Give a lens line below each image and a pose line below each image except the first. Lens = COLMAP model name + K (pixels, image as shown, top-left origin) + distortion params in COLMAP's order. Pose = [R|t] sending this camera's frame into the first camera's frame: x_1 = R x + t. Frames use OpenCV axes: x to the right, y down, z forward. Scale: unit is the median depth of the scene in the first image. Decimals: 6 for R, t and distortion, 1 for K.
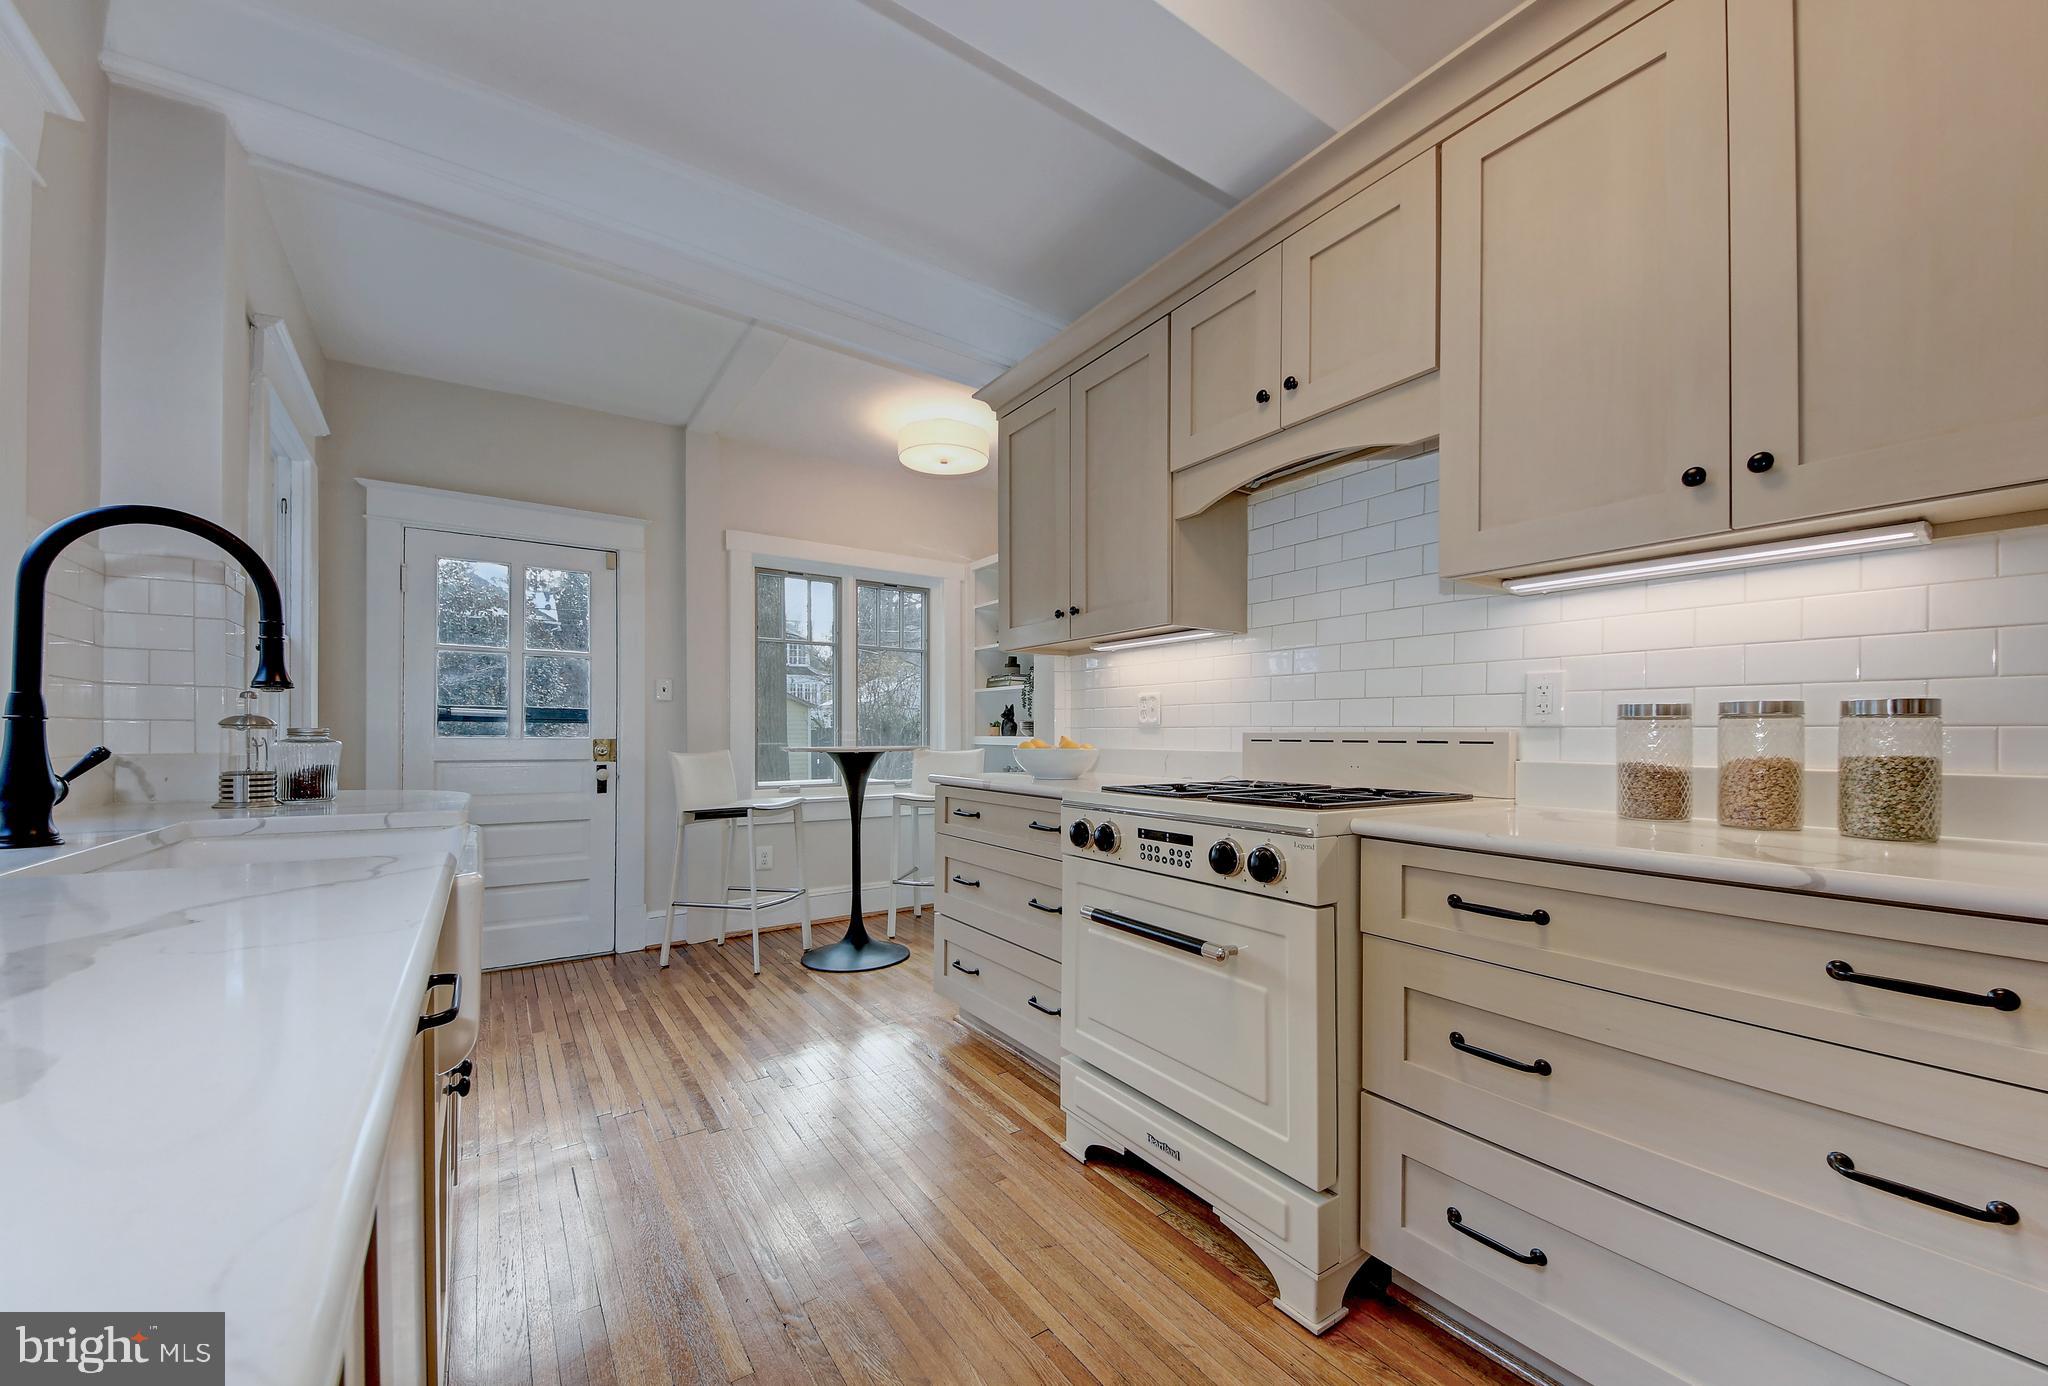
lens RADIAL K [[760.4, 0, 1036.1], [0, 760.4, 728.6], [0, 0, 1]] dist [0.000210, -0.000137]
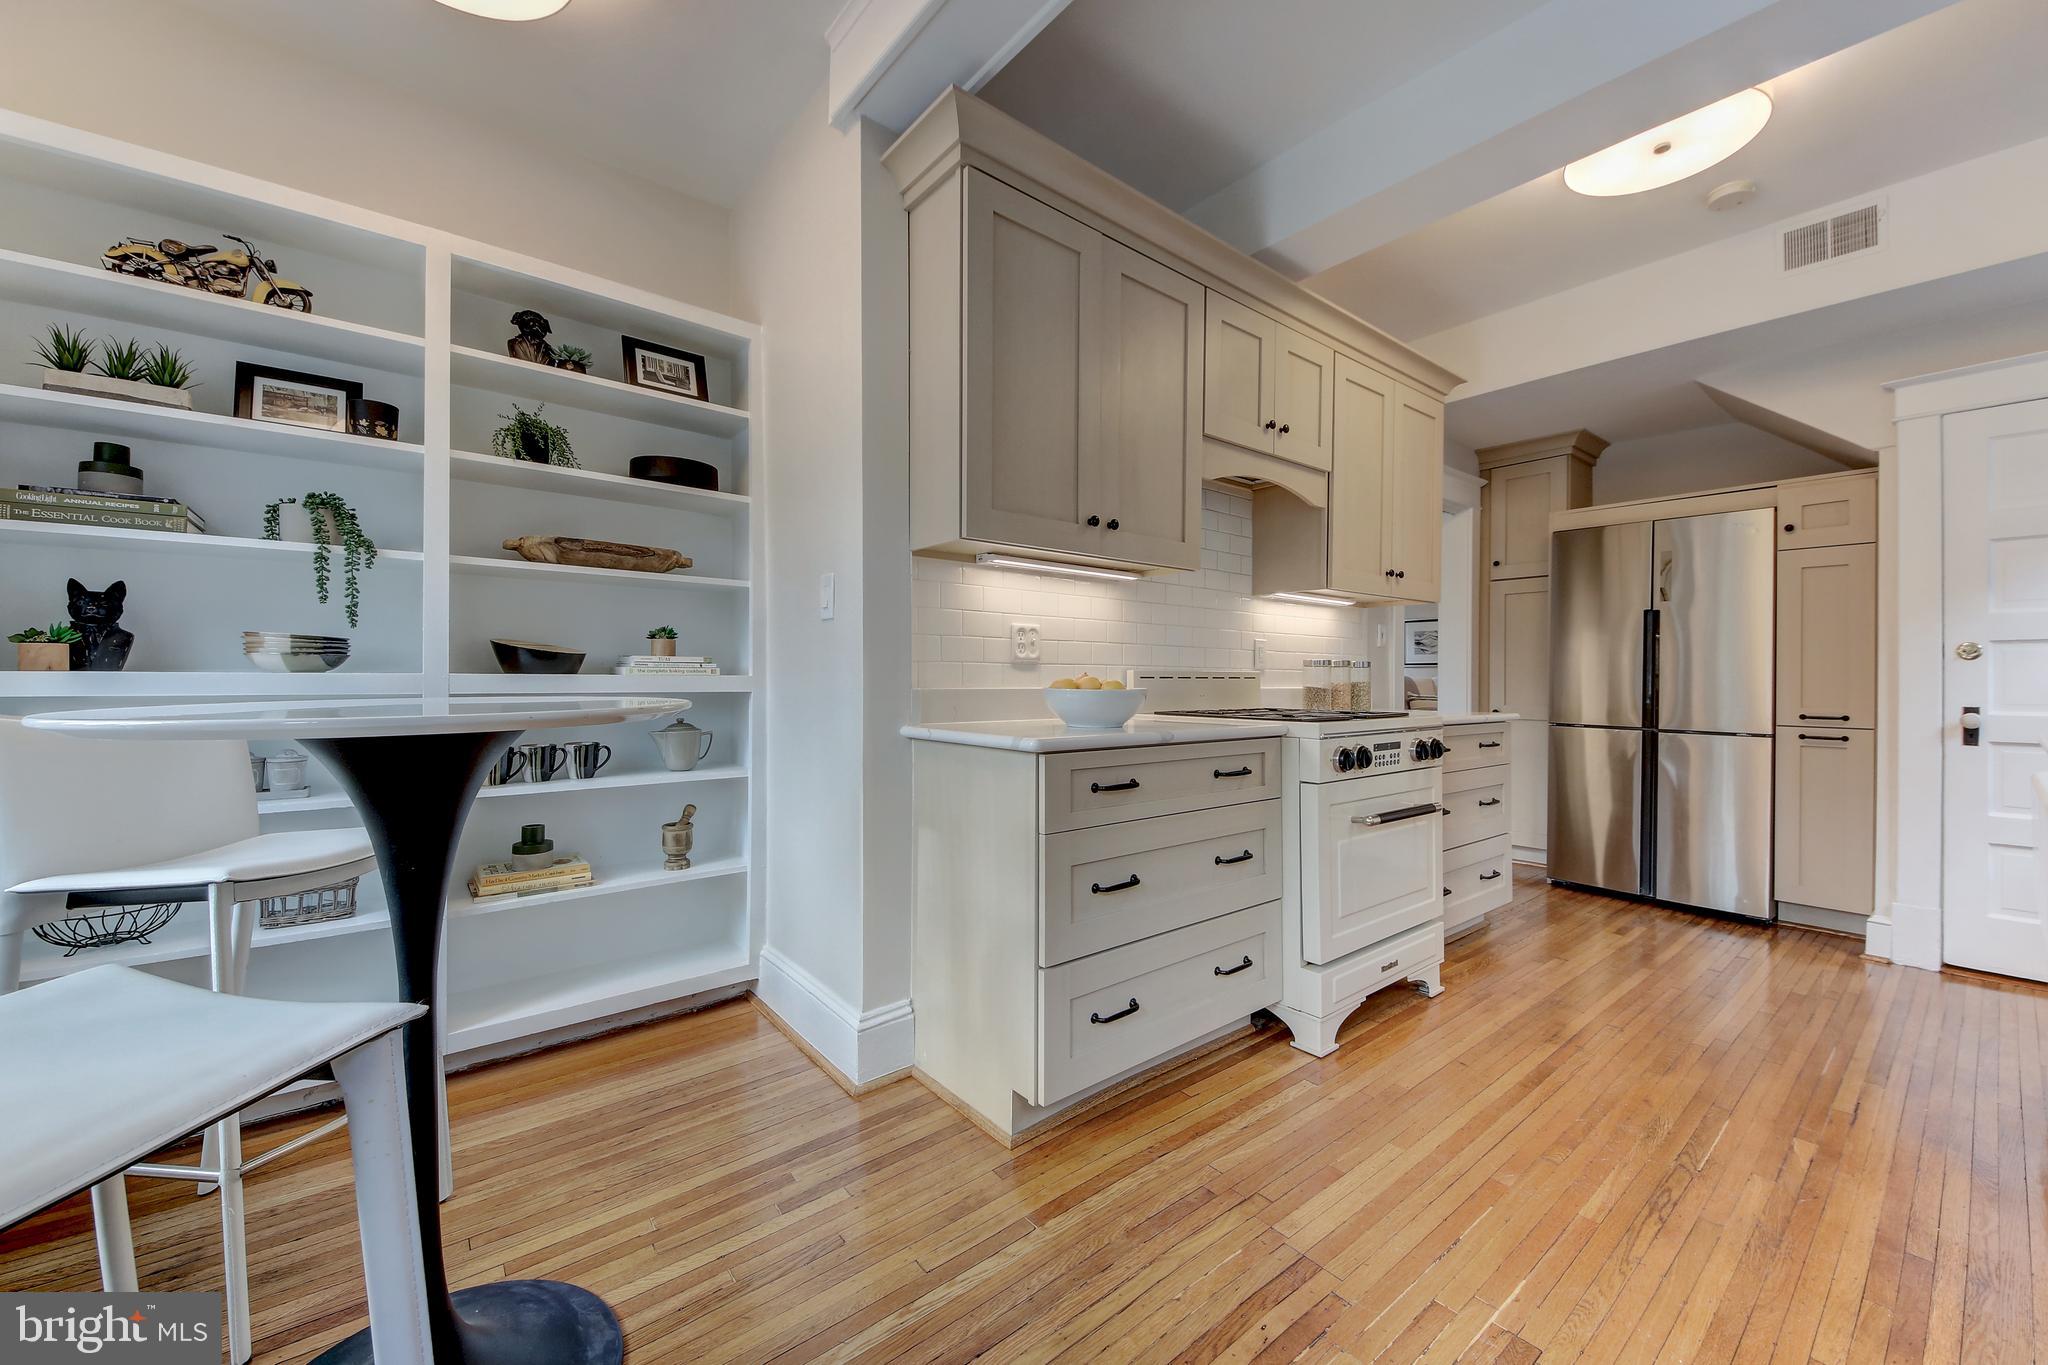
lens RADIAL K [[770.4, 0, 1034.7], [0, 770.4, 666.5], [0, 0, 1]] dist [0.001586, -0.000236]
pose [[-0.052122, 0.010168, 0.998589, -0.581611], [-0.013500, 0.999850, -0.010885, 0.009067], [-0.998549, -0.014049, -0.051977, 0.826089]]
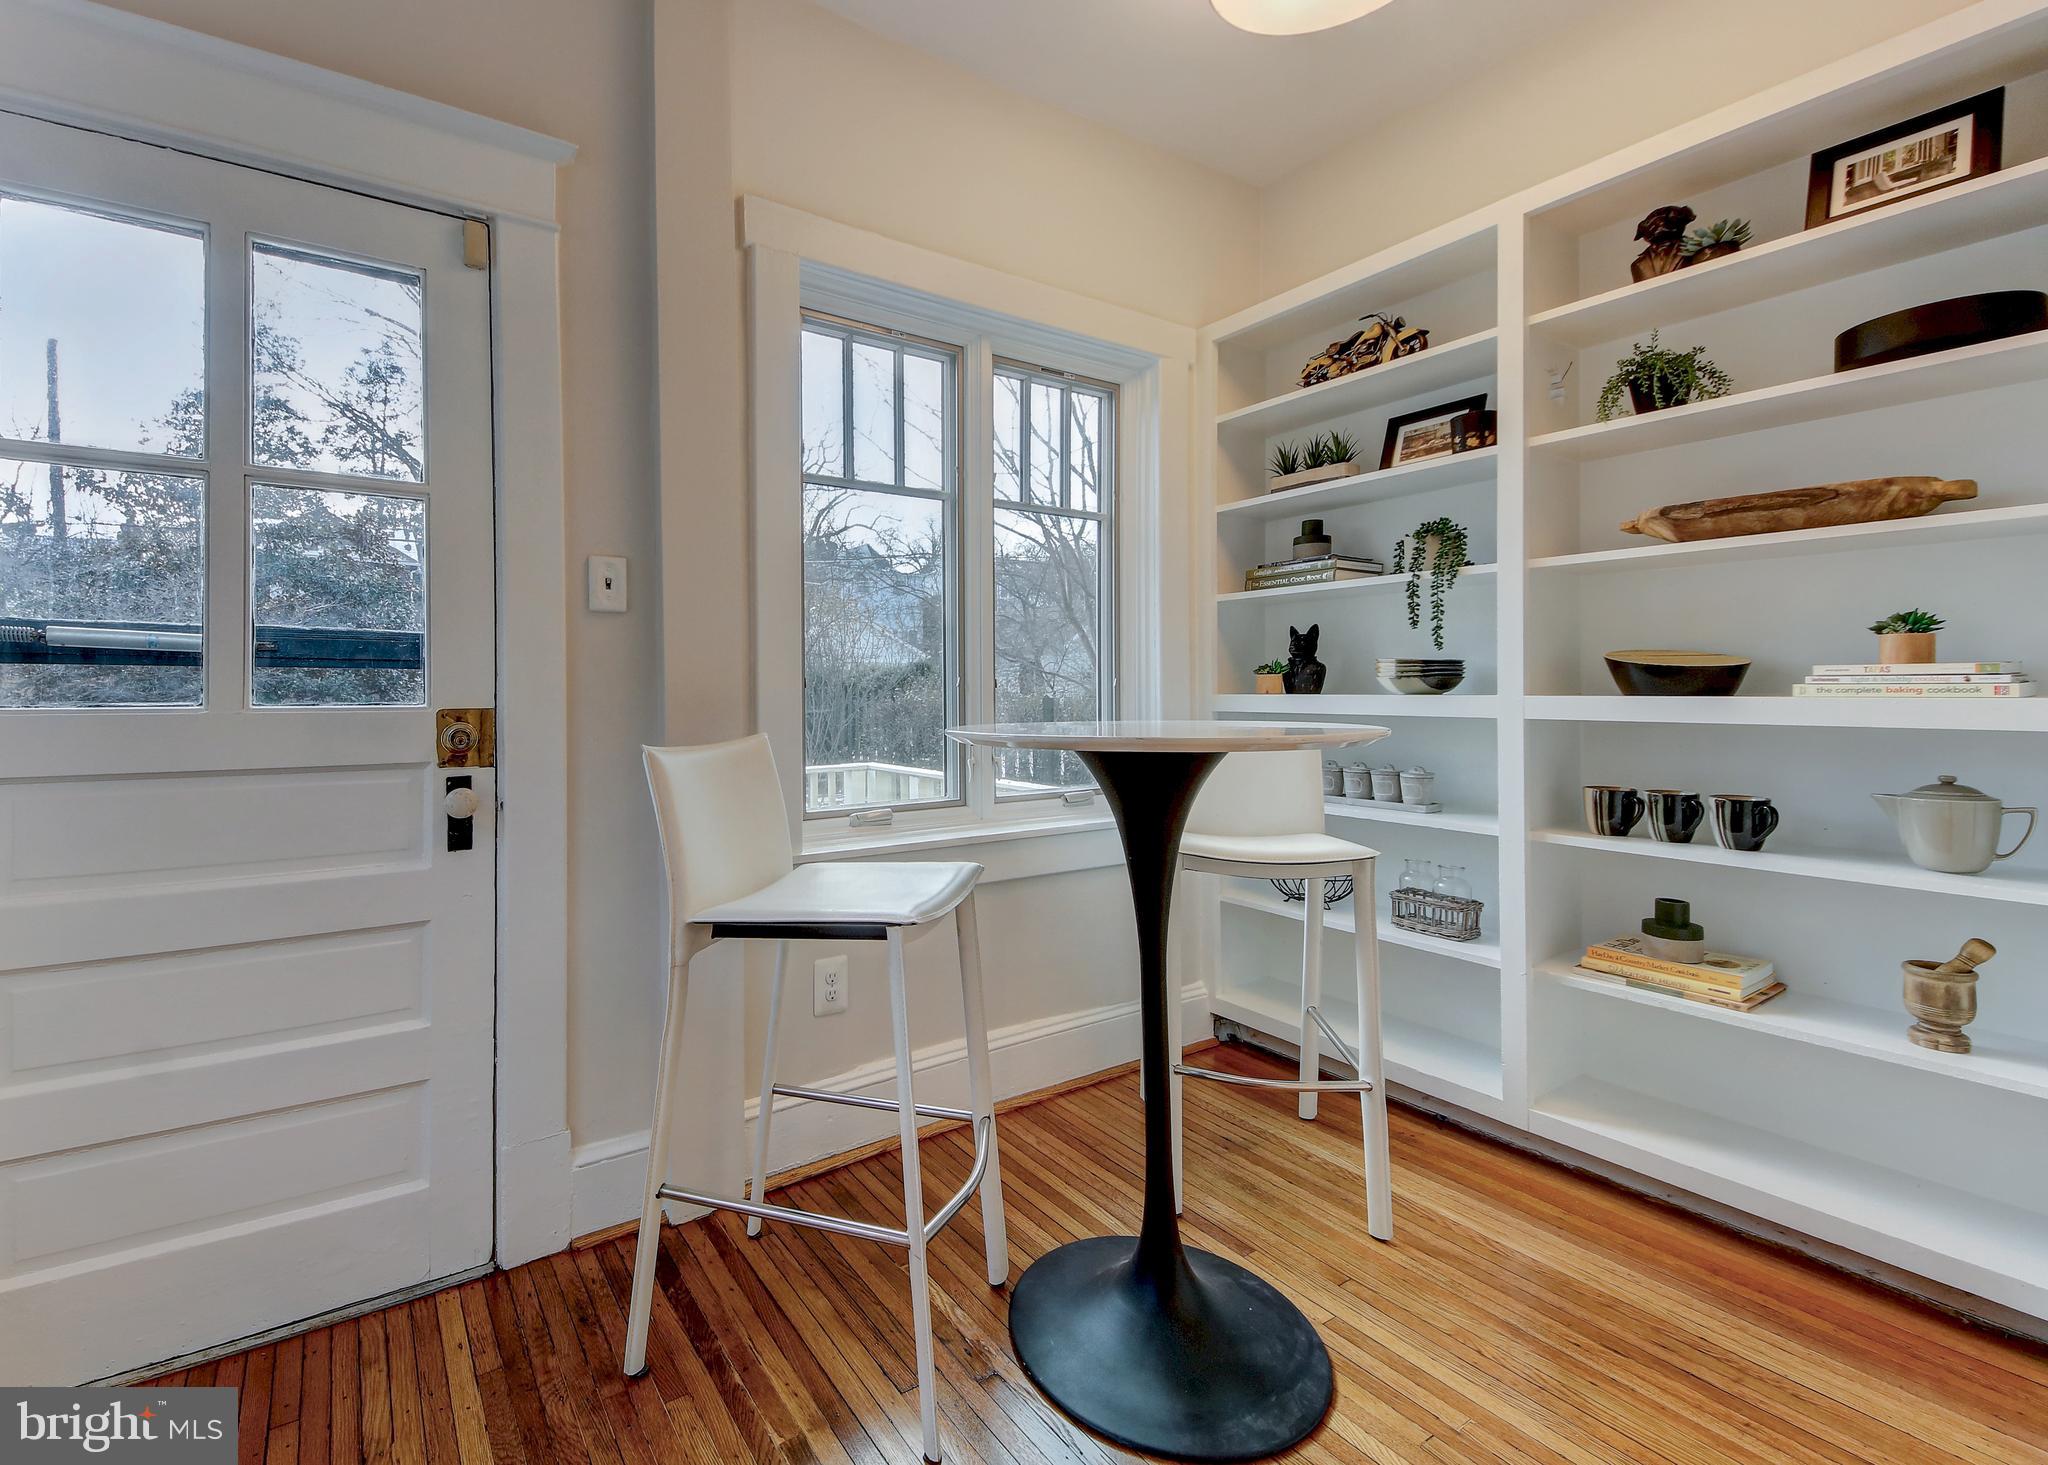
lens RADIAL K [[899.7, 0, 889.7], [0, 899.7, 681.8], [0, 0, 1]] dist [-0.003195, -0.001276]
pose [[0.996399, -0.007905, -0.084418, -0.339807], [0.007847, 0.999969, -0.001019, 0.002147], [0.084423, 0.000353, 0.996430, 0.609111]]
